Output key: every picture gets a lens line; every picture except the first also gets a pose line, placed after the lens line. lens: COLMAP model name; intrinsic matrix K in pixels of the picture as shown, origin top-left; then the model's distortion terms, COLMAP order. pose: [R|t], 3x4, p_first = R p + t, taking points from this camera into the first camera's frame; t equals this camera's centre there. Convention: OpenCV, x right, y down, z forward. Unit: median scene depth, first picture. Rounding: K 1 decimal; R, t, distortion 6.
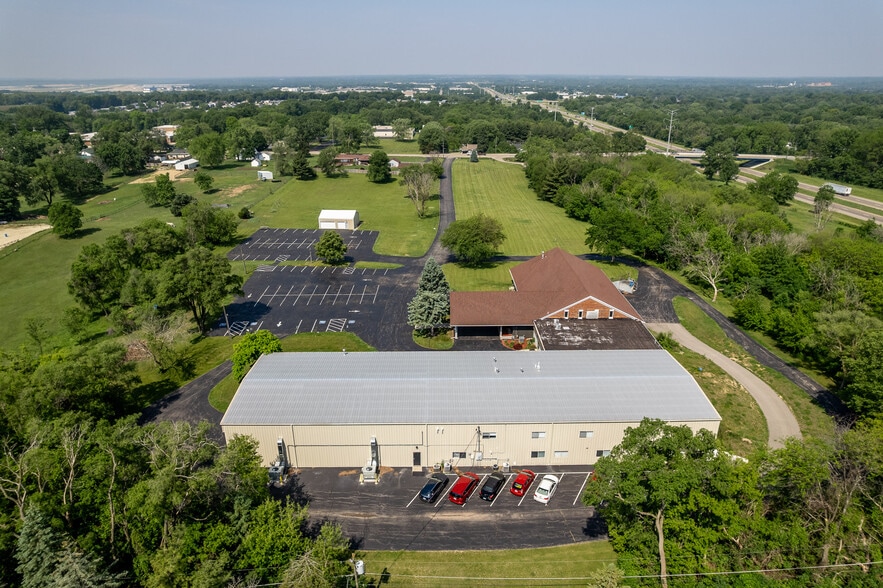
lens RADIAL K [[584.2, 0, 442.8], [0, 584.2, 315.3], [0, 0, 1]] dist [-0.073976, 0.055805]
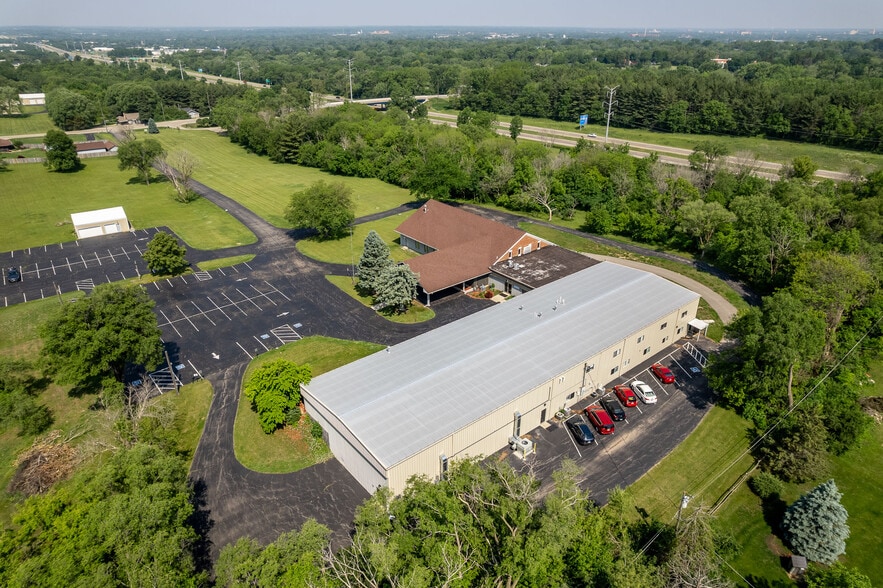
lens RADIAL K [[584.2, 0, 442.8], [0, 584.2, 315.3], [0, 0, 1]] dist [-0.073976, 0.055805]
pose [[0.758593, -0.288650, 0.584138, -0.379841], [0.245952, 0.957048, 0.153516, -0.063061], [-0.603361, 0.027214, 0.797004, 0.156264]]
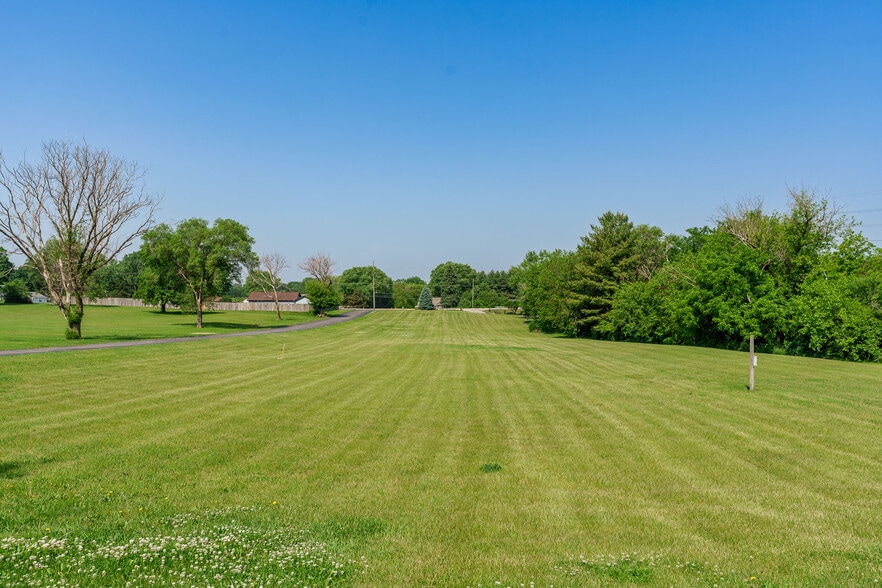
lens RADIAL K [[583.5, 0, 442.3], [0, 583.5, 315.3], [0, 0, 1]] dist [-0.073976, 0.055805]
pose [[0.999965, 0.002883, -0.007873, 0.148011], [-0.005683, 0.923435, -0.383712, -0.110209], [0.006164, 0.383744, 0.923419, 1.016219]]
